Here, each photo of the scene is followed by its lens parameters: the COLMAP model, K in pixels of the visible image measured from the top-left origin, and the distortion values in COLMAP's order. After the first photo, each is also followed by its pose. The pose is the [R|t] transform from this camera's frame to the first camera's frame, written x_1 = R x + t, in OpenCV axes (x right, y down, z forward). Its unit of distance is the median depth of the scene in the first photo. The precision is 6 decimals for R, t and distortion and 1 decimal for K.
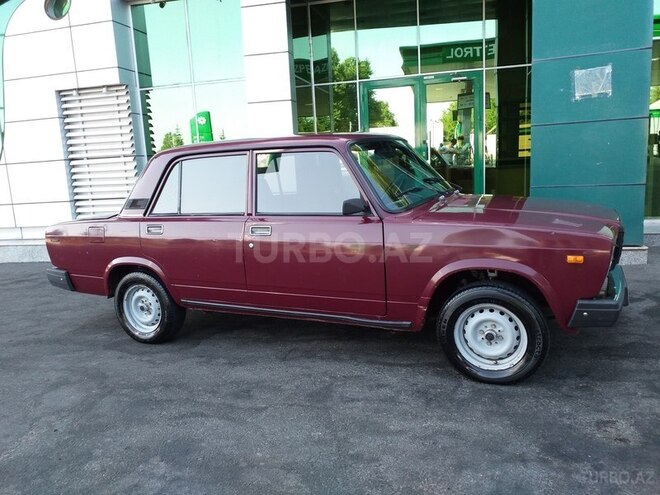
lens RADIAL K [[528.8, 0, 321.9], [0, 528.8, 247.4], [0, 0, 1]] dist [0.003194, -0.001753]
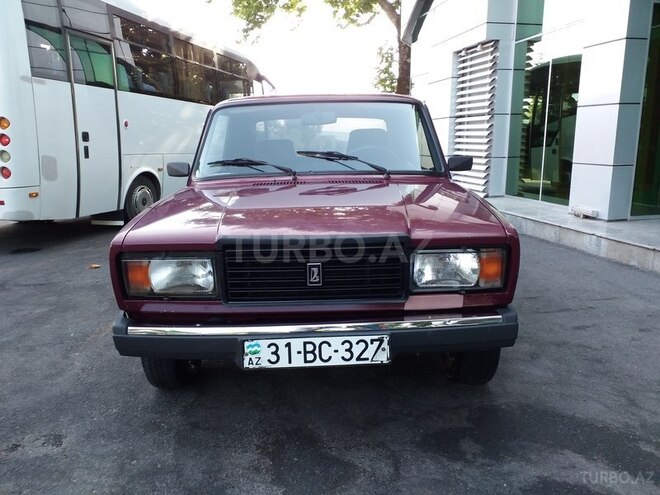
lens RADIAL K [[528.8, 0, 321.9], [0, 528.8, 247.4], [0, 0, 1]] dist [0.003194, -0.001753]
pose [[0.438227, 0.234427, -0.867756, 0.434913], [-0.160706, 0.970271, 0.180963, -0.063396], [0.884381, 0.060150, 0.462873, 0.296668]]
